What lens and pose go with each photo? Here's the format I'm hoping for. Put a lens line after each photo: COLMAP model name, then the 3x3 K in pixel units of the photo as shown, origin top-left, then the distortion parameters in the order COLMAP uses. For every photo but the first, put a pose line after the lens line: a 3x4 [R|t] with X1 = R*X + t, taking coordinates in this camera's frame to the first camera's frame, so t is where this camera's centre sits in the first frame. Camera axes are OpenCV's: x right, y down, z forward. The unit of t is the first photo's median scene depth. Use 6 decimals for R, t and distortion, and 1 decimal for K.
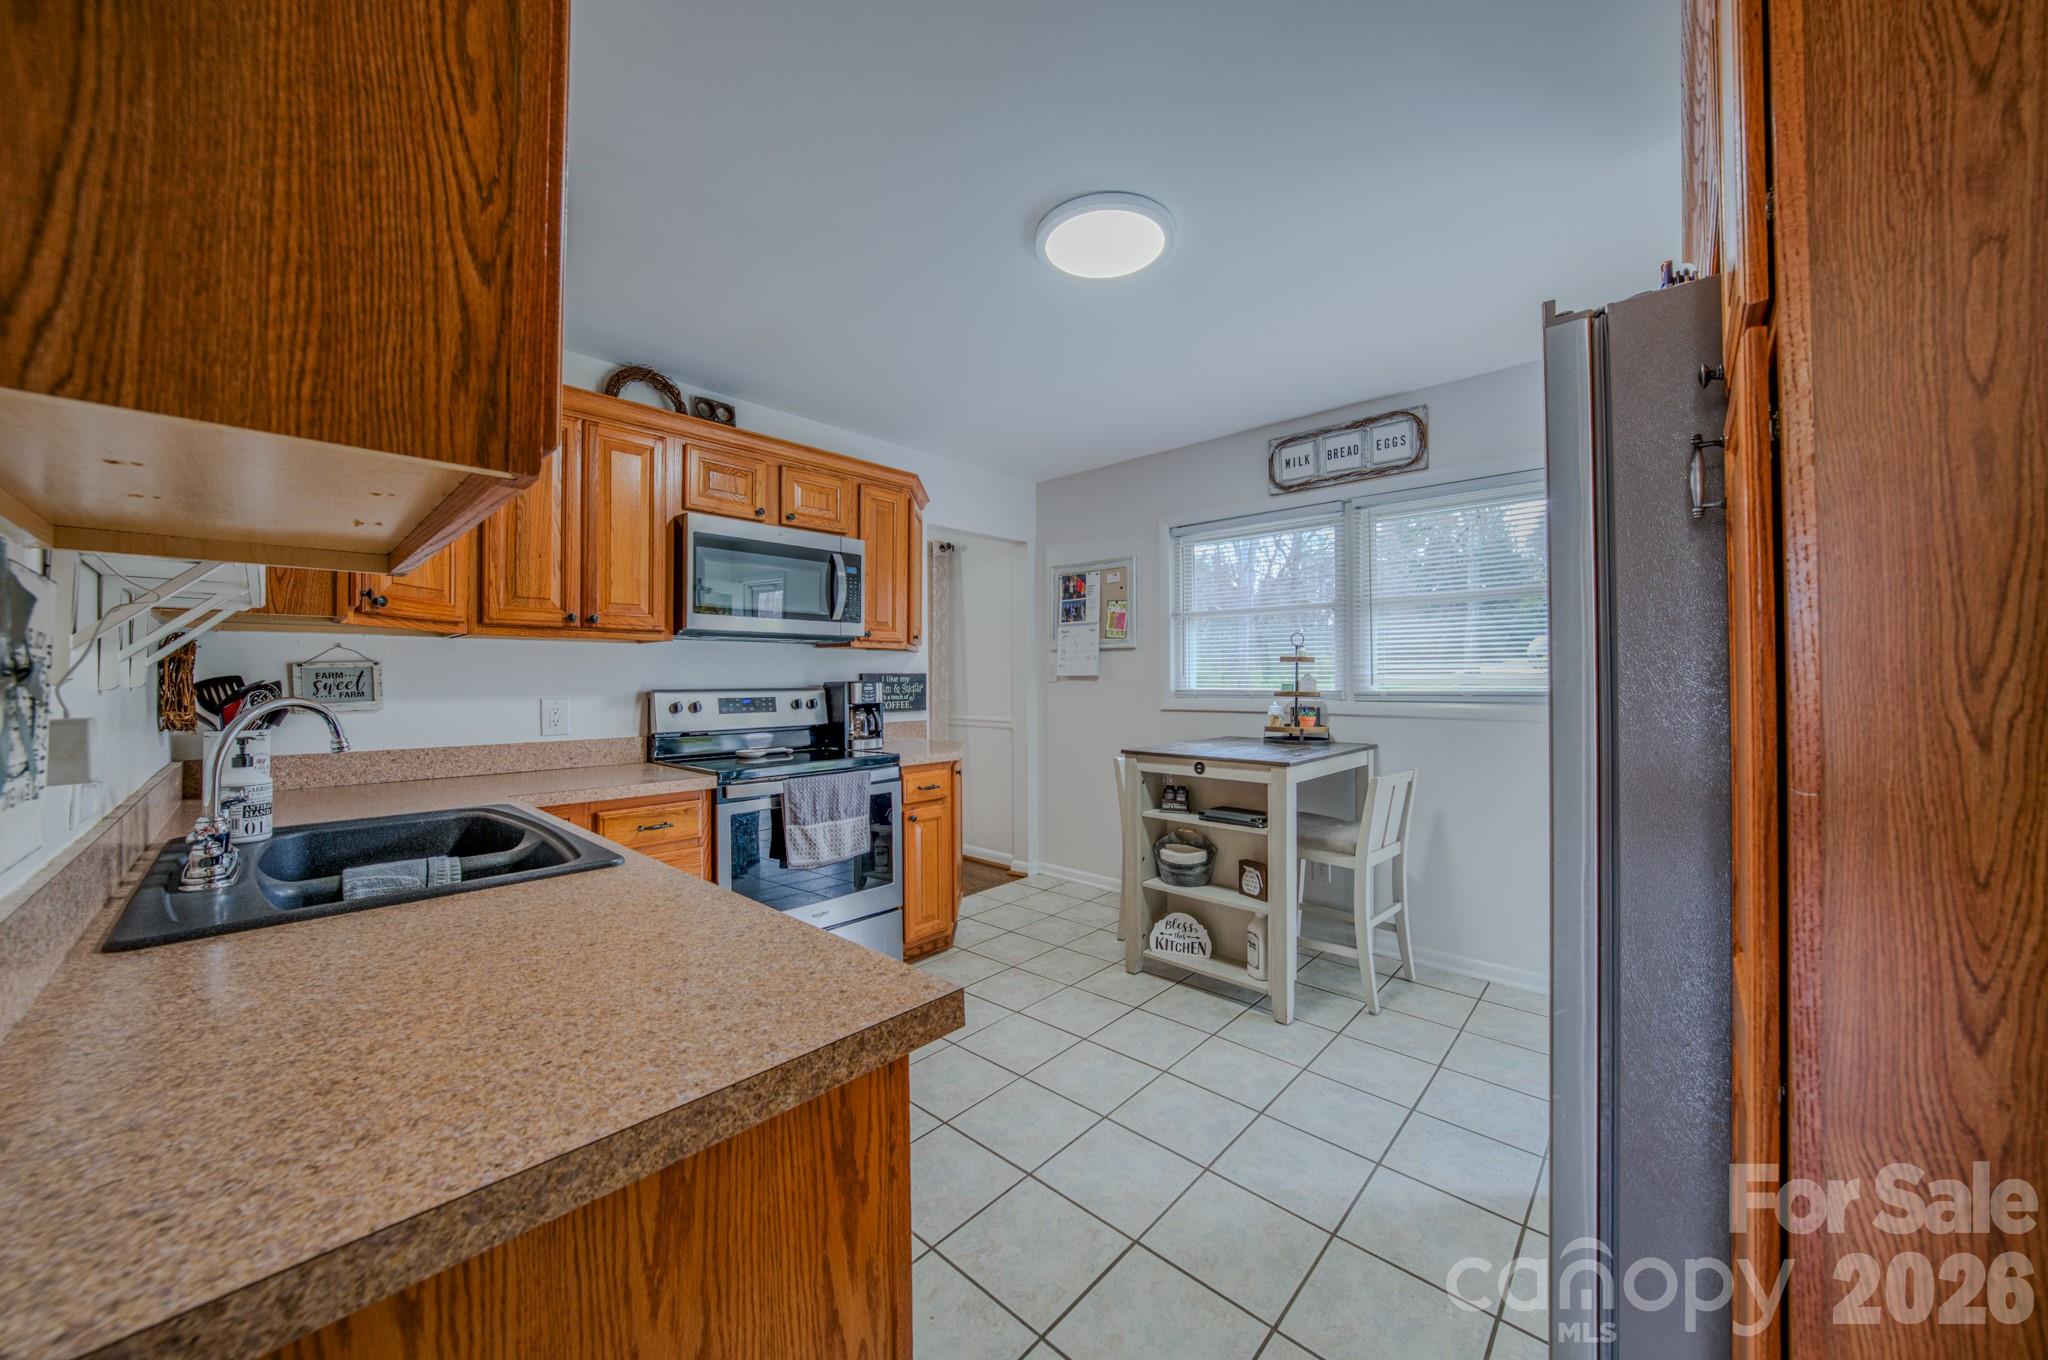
lens RADIAL K [[712.2, 0, 1011.1], [0, 712.2, 671.5], [0, 0, 1]] dist [-0.011127, 0.000502]
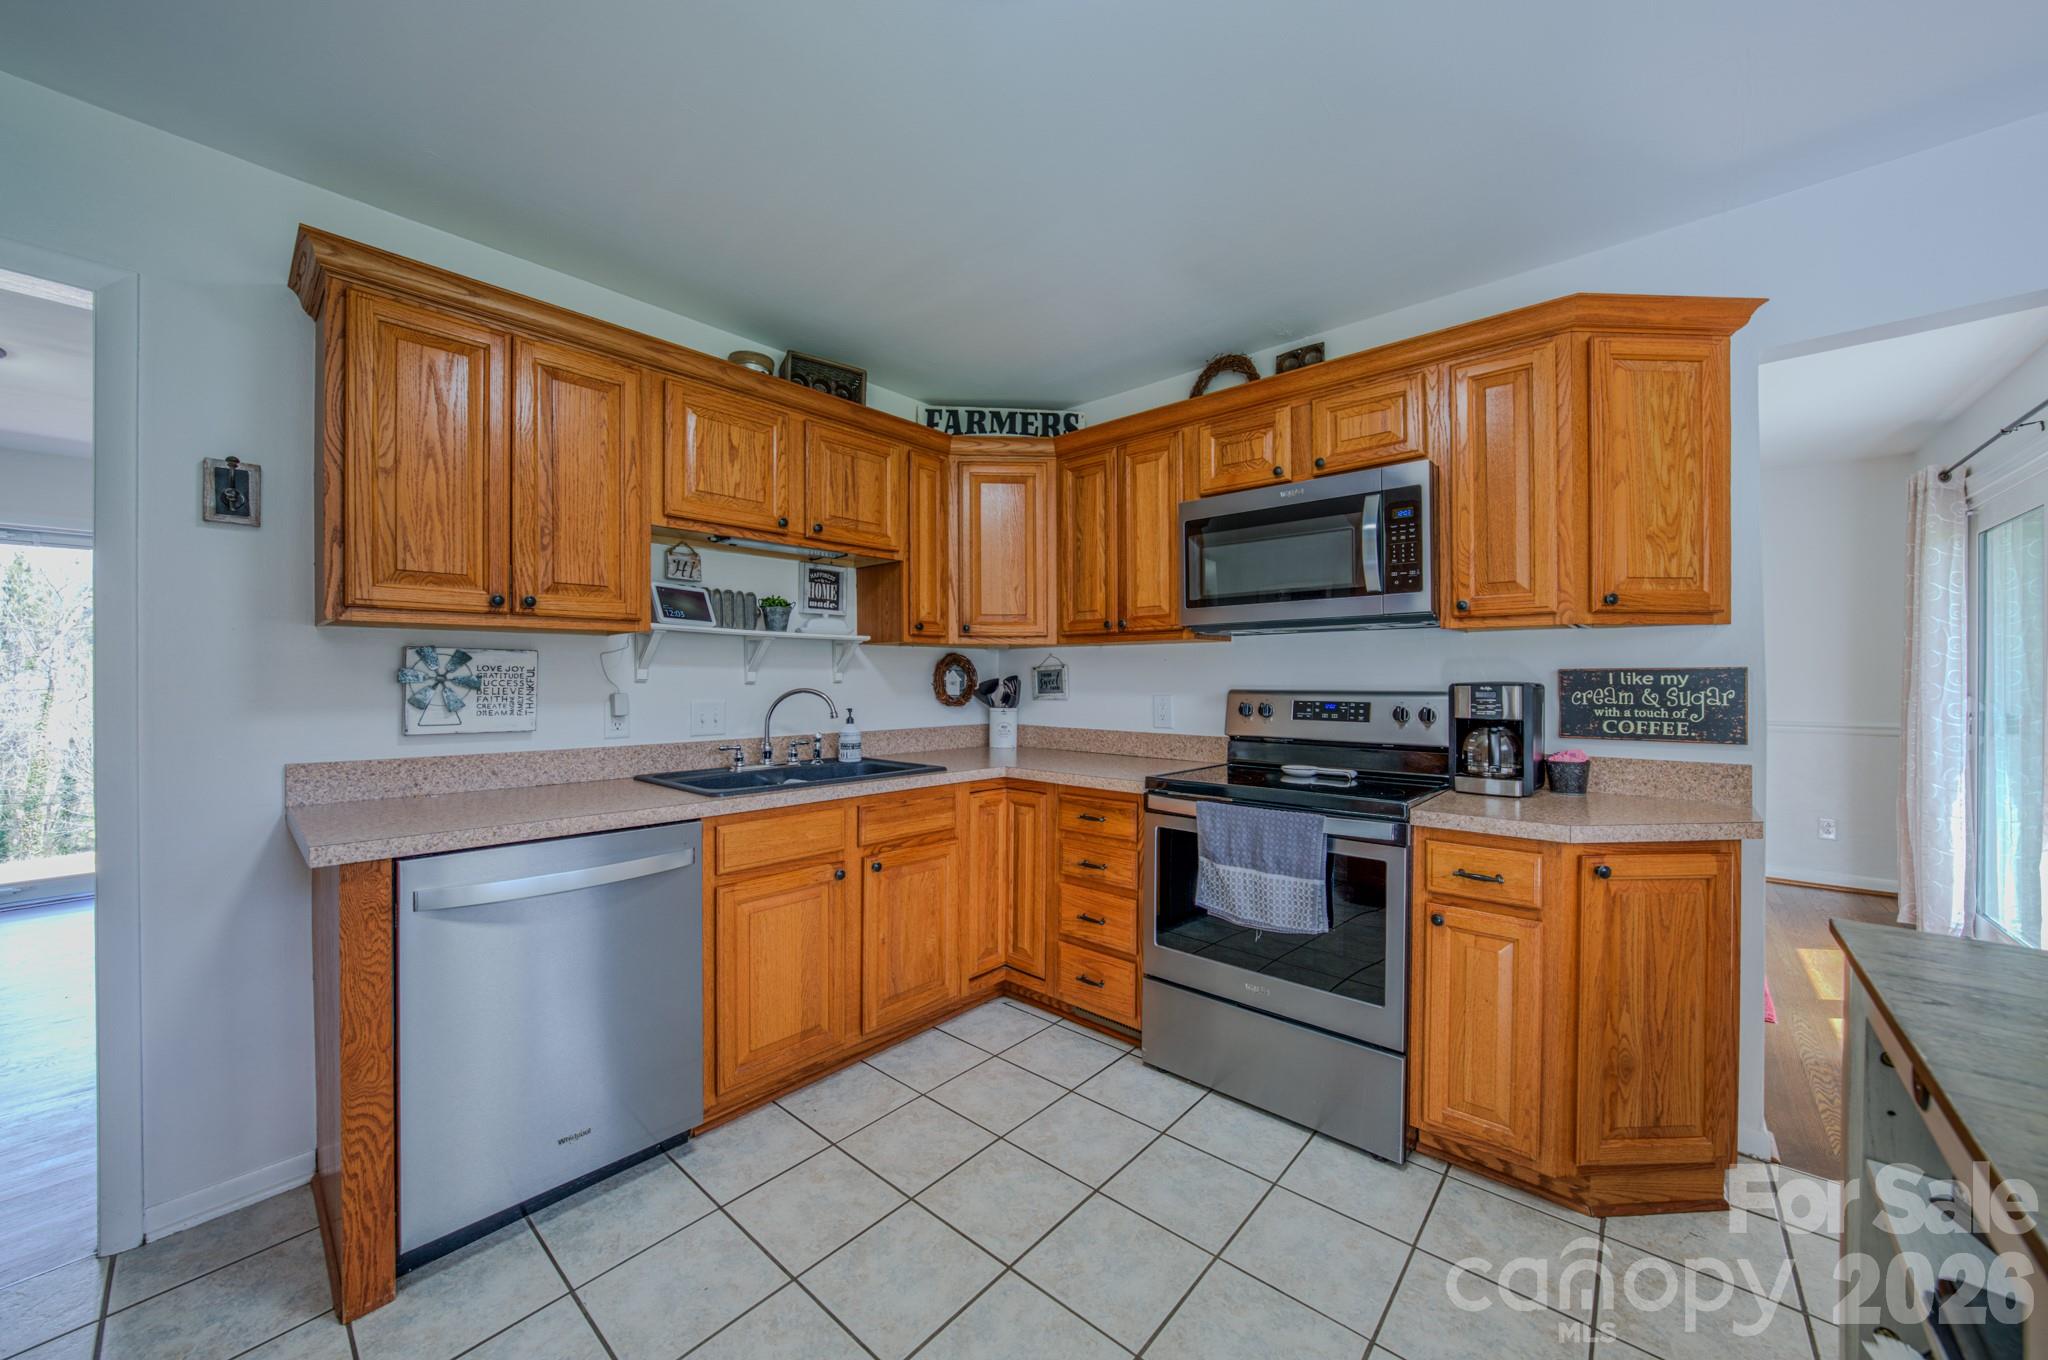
lens RADIAL K [[712.2, 0, 1021.9], [0, 712.2, 684.5], [0, 0, 1]] dist [-0.011127, 0.000502]
pose [[0.054108, 0.011554, -0.998468, 0.415423], [0.010267, 0.999874, 0.012127, 0.004017], [0.998482, -0.010908, 0.053983, 0.628068]]
